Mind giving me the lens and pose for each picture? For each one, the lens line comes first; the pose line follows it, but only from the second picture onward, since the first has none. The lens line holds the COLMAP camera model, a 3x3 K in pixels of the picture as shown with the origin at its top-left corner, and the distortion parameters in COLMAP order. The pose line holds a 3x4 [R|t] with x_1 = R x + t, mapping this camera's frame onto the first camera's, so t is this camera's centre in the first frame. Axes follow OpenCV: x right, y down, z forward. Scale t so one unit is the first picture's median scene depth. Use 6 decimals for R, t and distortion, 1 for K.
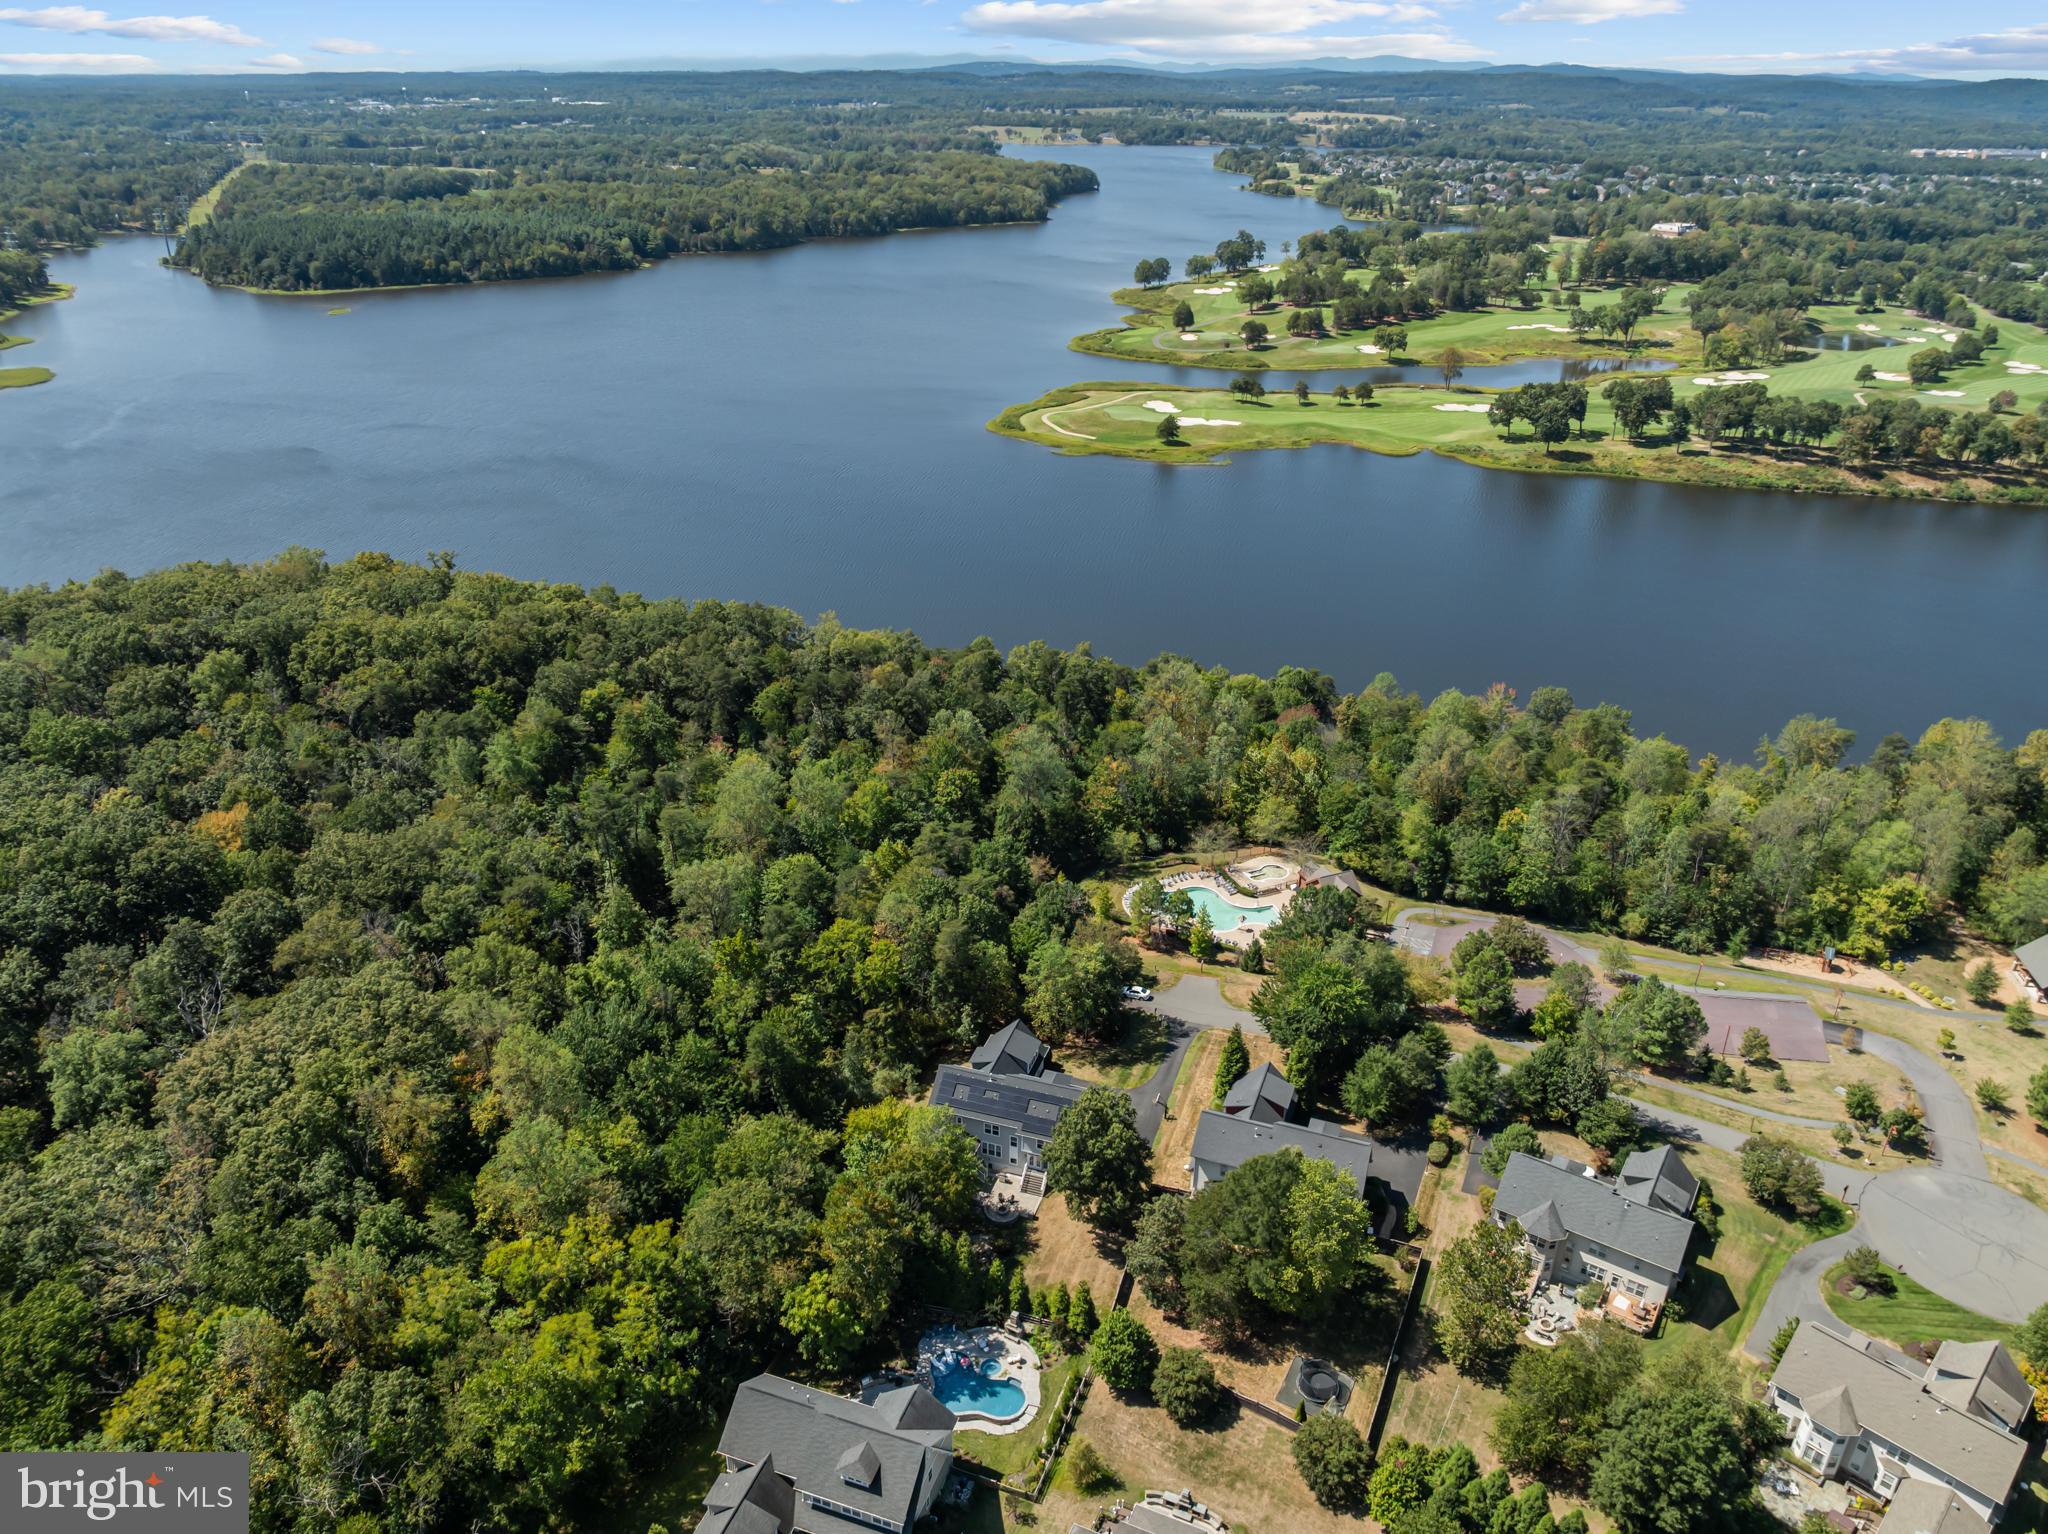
lens RADIAL K [[1441.1, 0, 1013.7], [0, 1441.1, 769.0], [0, 0, 1]] dist [-0.032105, 0.001976]
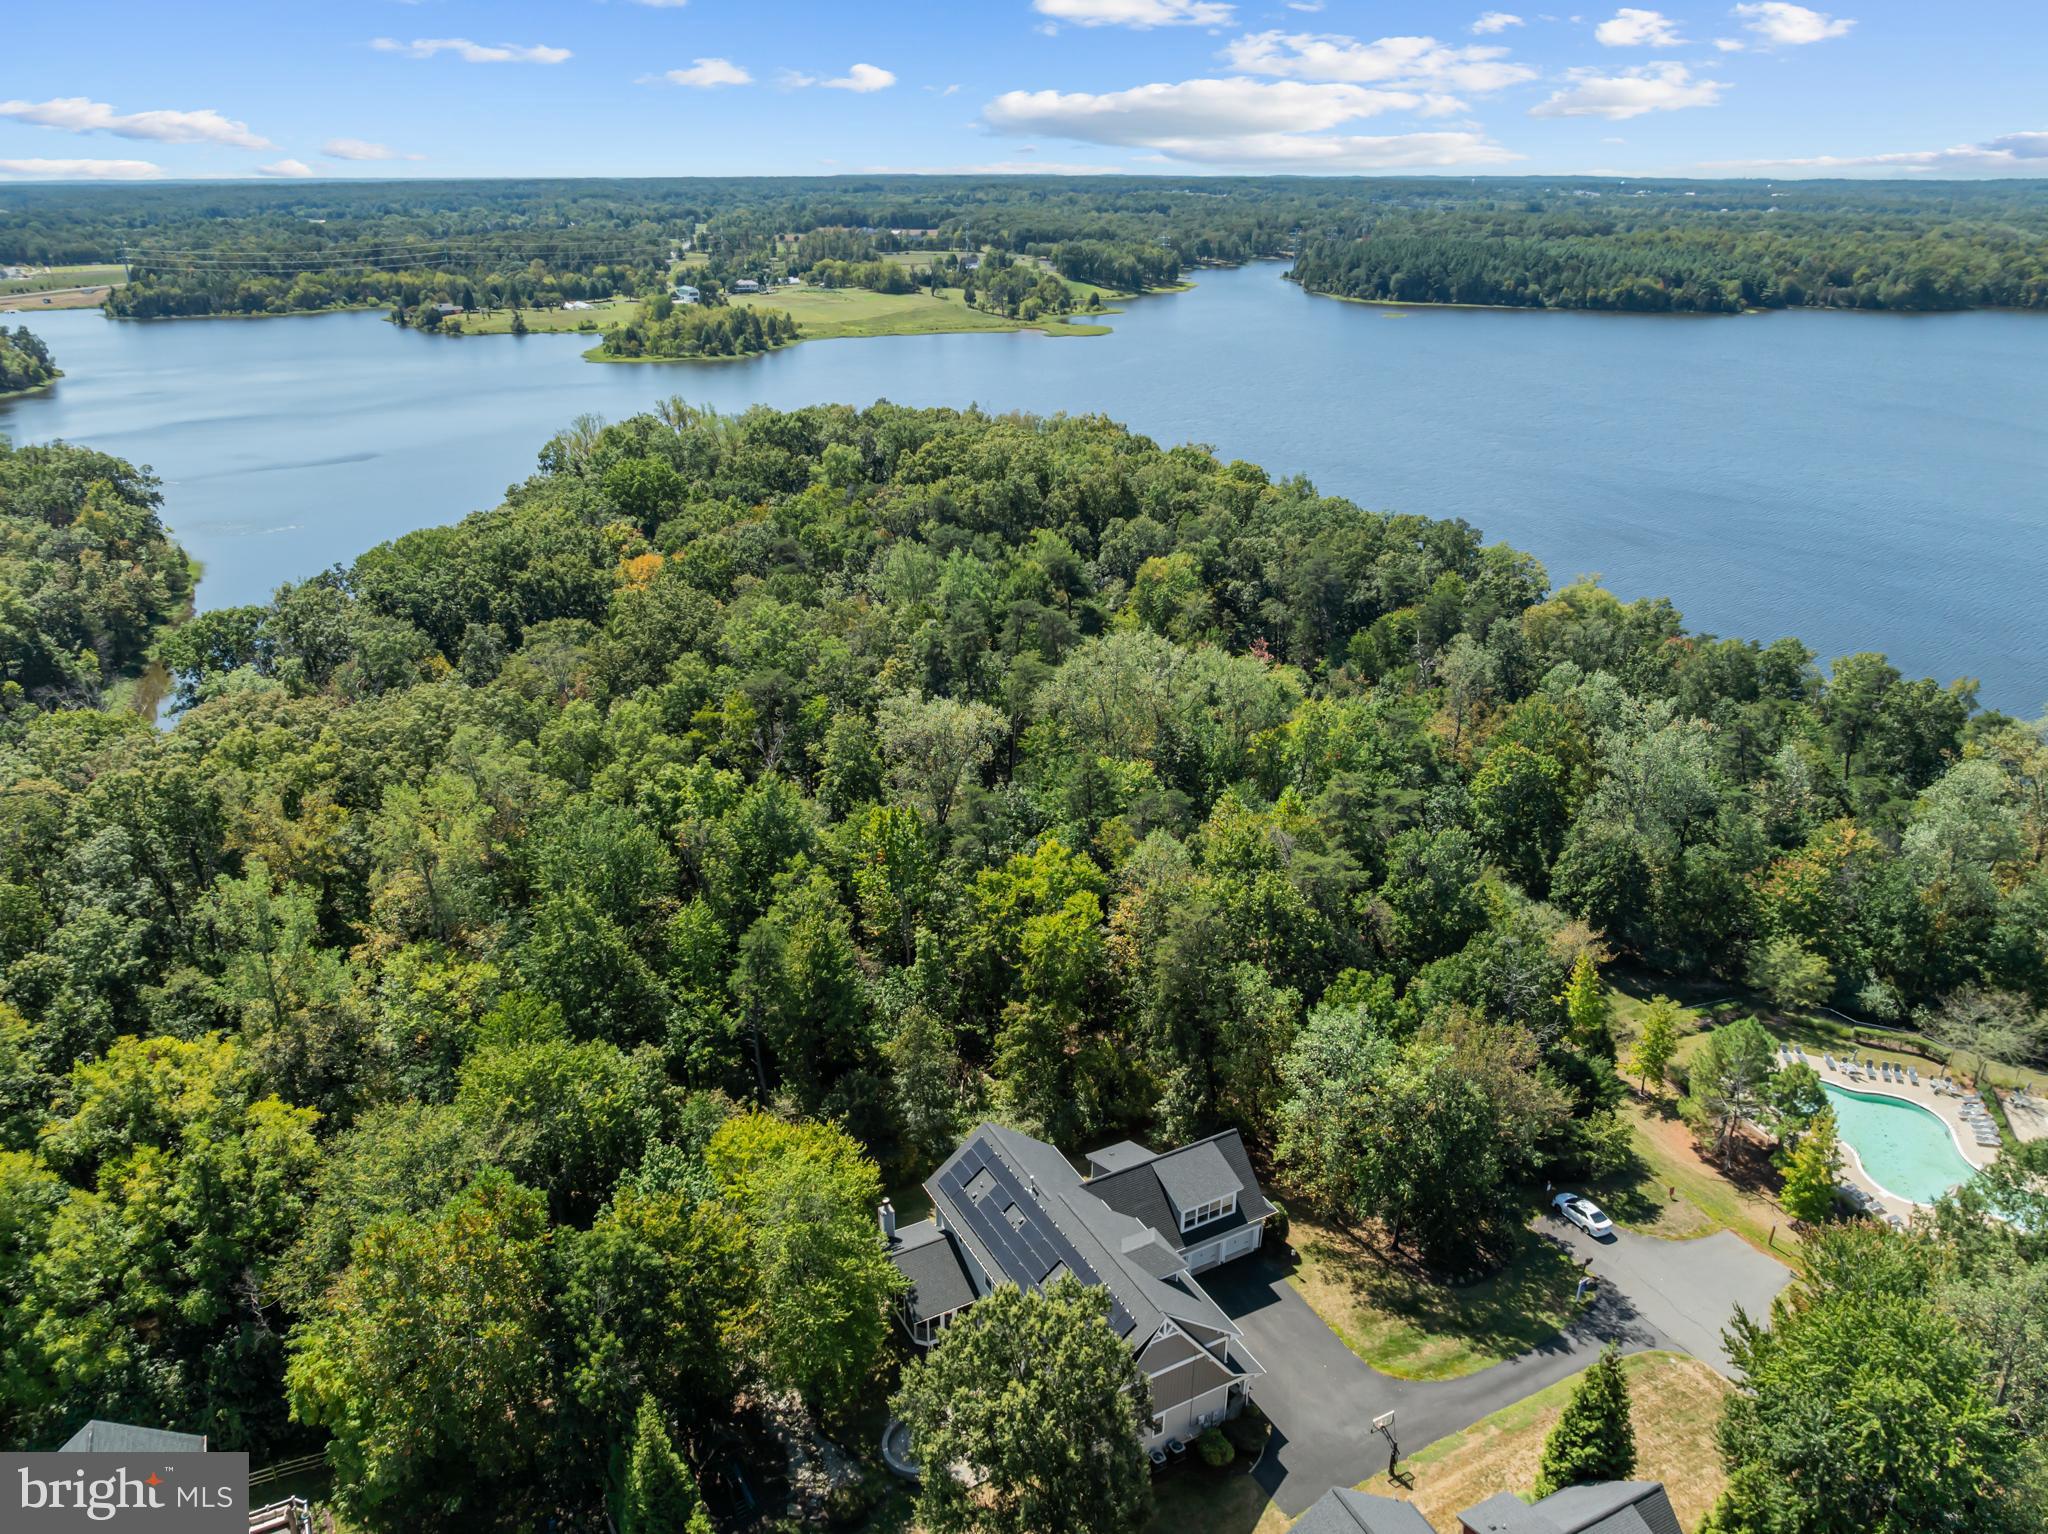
lens RADIAL K [[1449.7, 0, 1020.3], [0, 1449.7, 765.6], [0, 0, 1]] dist [-0.057262, 0.033120]
pose [[0.730777, 0.257738, -0.632089, 0.173559], [-0.298962, 0.953292, 0.043072, 0.041561], [0.613667, 0.157495, 0.773698, 0.413949]]
